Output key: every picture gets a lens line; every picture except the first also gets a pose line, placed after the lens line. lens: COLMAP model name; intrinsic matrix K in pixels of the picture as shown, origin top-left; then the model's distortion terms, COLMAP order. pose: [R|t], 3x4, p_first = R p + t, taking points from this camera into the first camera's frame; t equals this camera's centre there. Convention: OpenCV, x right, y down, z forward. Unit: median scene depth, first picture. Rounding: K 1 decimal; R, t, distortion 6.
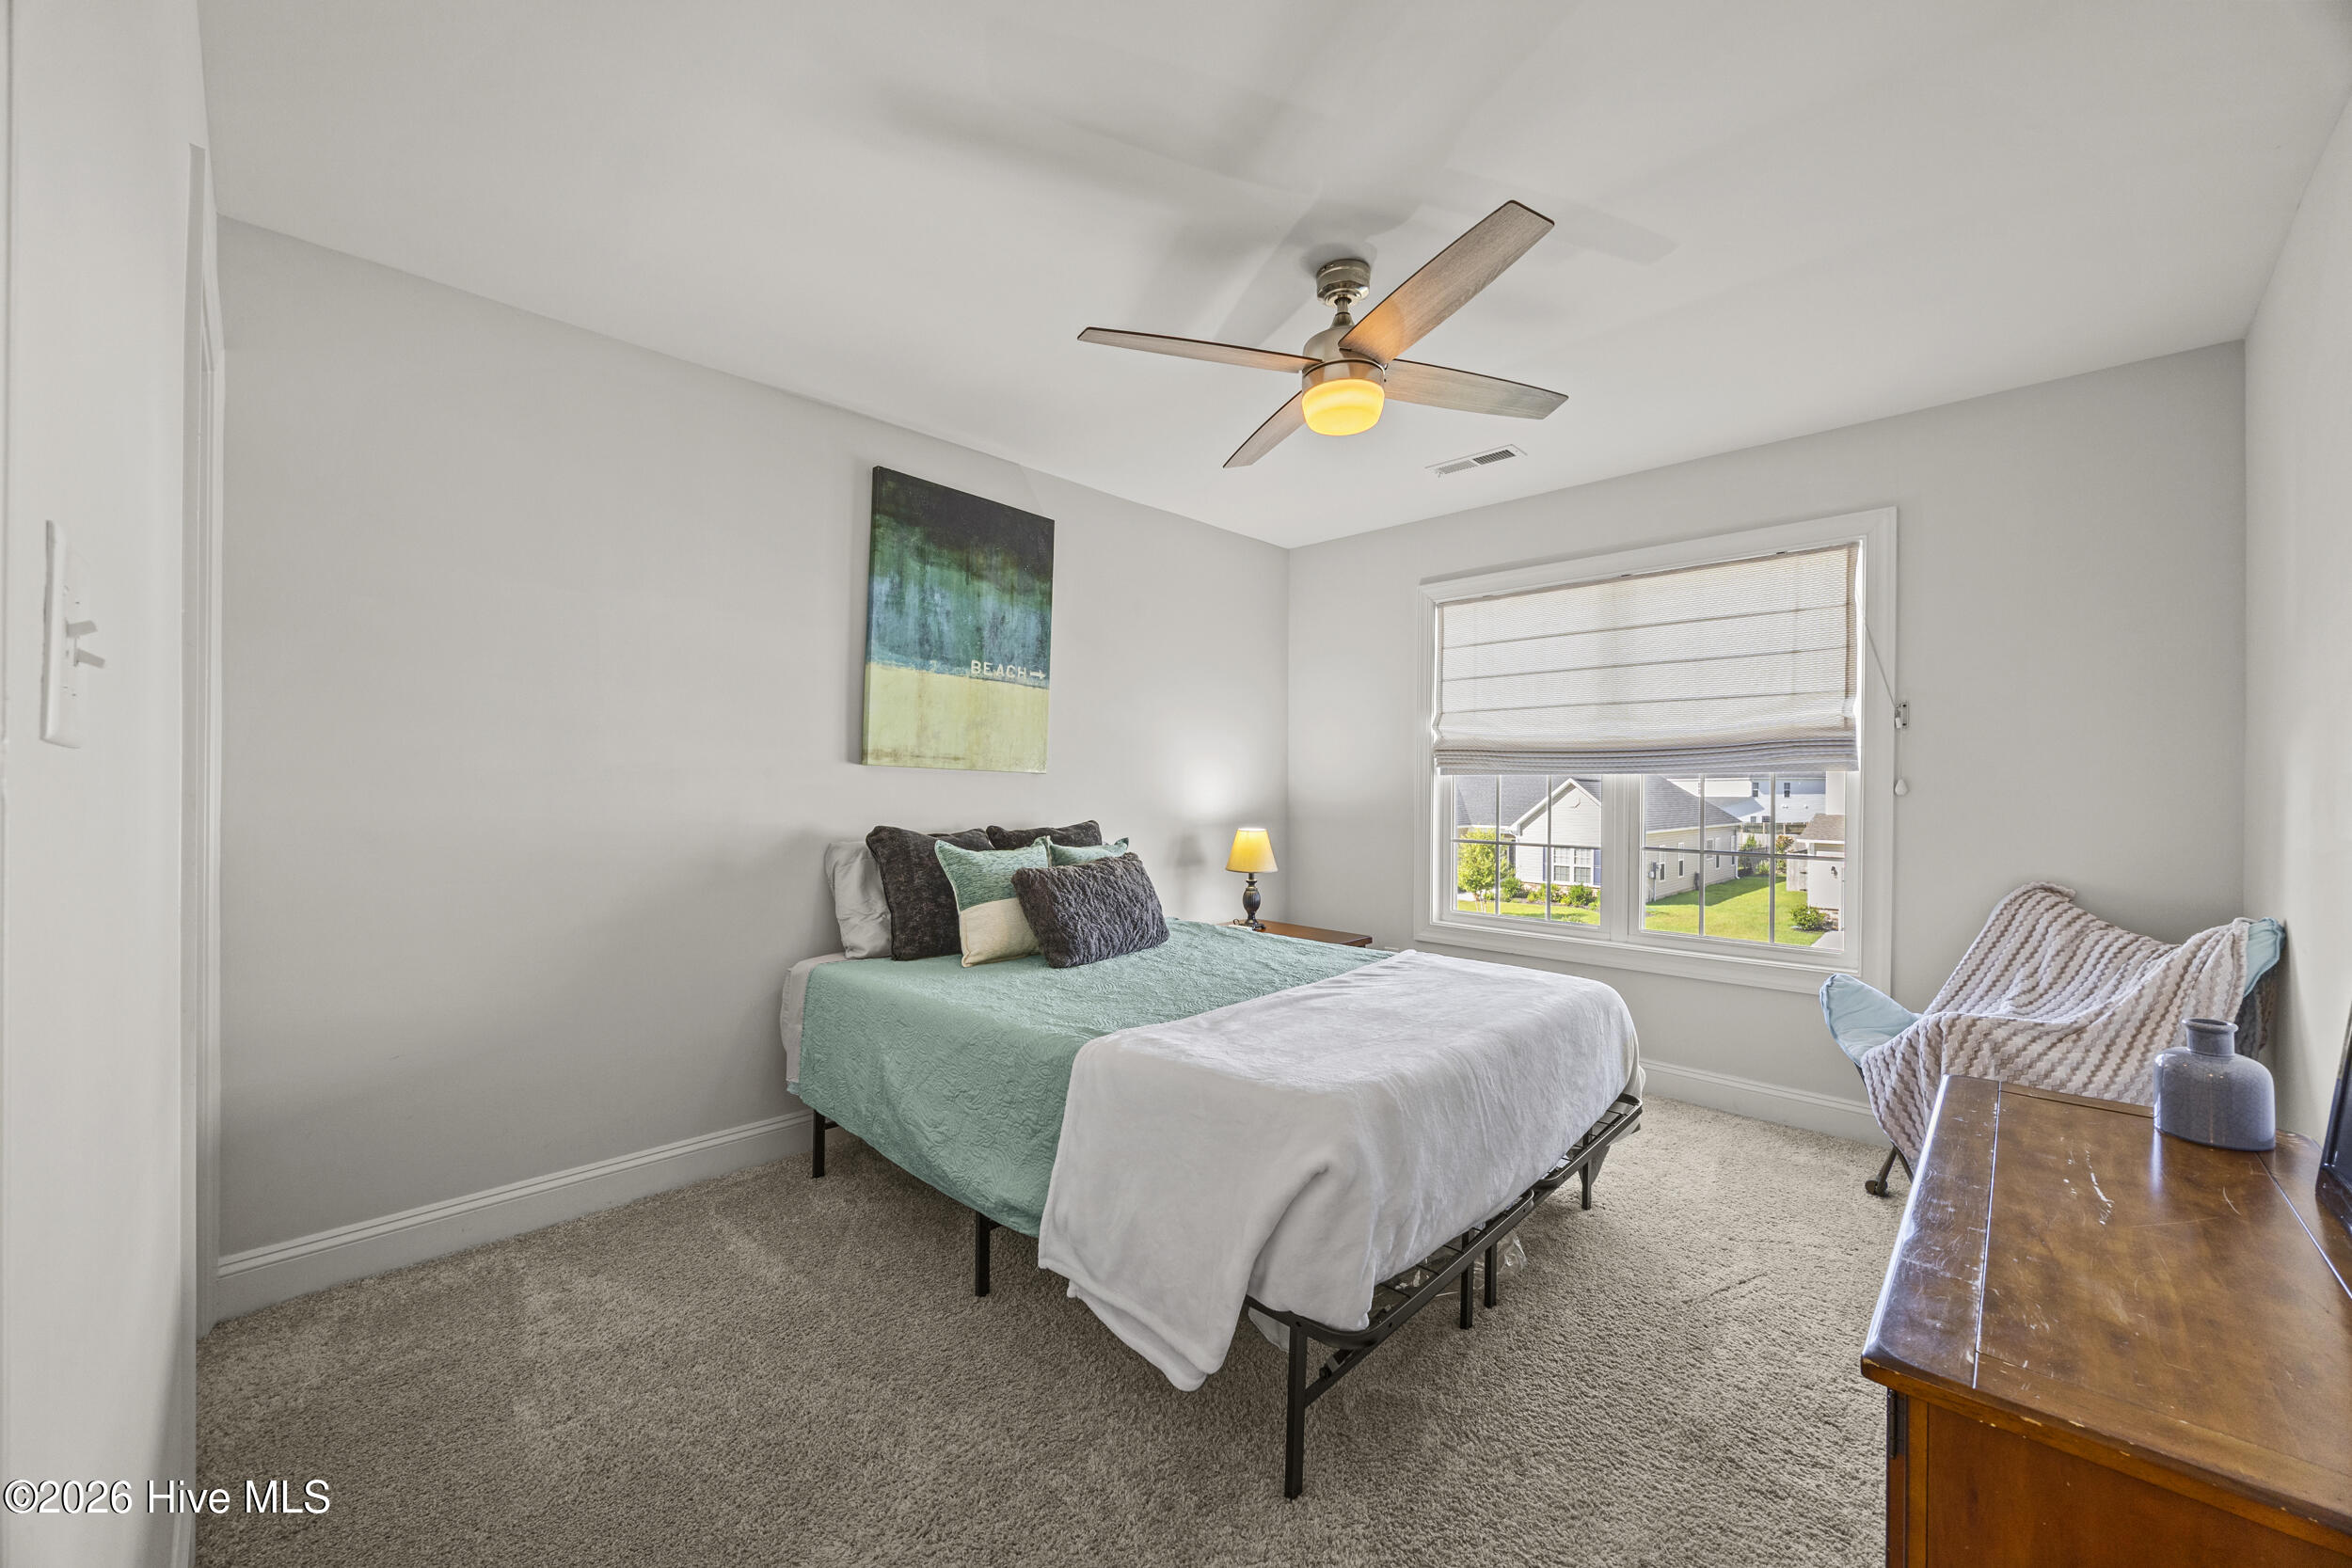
lens RADIAL K [[894.9, 0, 1173.8], [0, 894.9, 782.9], [0, 0, 1]] dist [-0.000754, 0.000259]
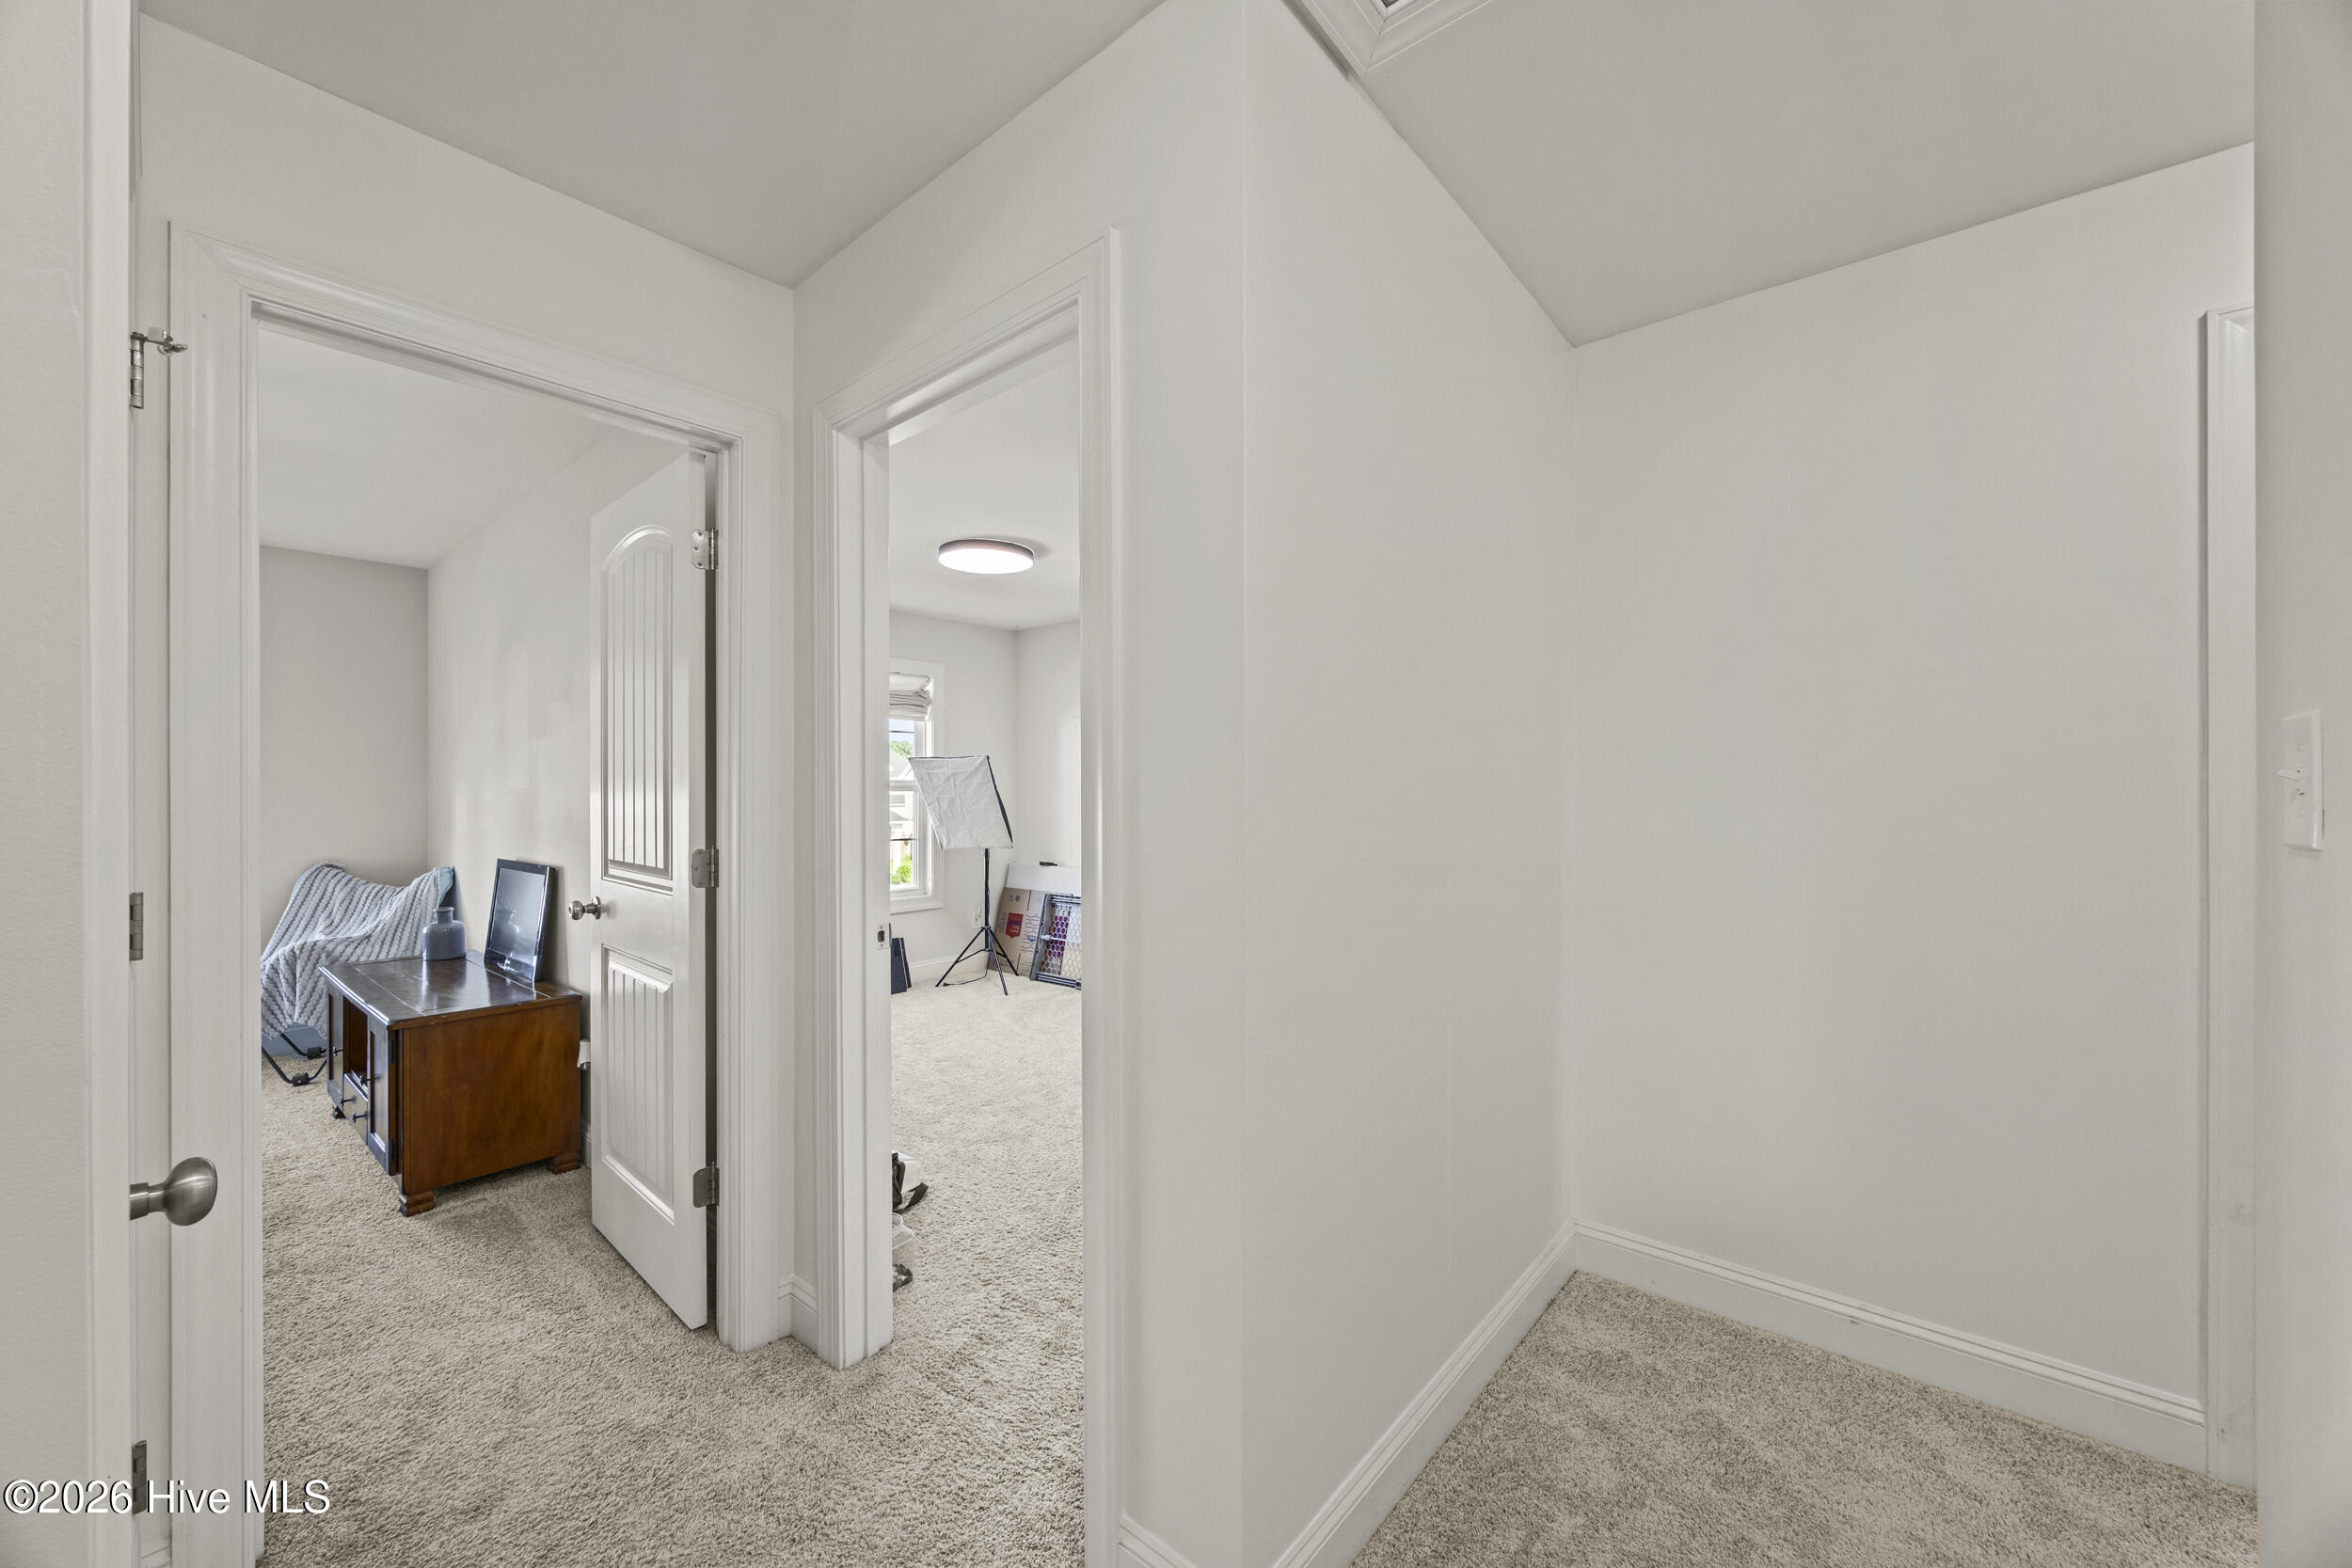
lens RADIAL K [[894.9, 0, 1160.2], [0, 894.9, 789.2], [0, 0, 1]] dist [-0.000754, 0.000259]
pose [[-0.065408, -0.004246, 0.997850, -0.925491], [-0.005763, 0.999976, 0.003878, -0.045920], [-0.997842, -0.005497, -0.065431, -0.507973]]
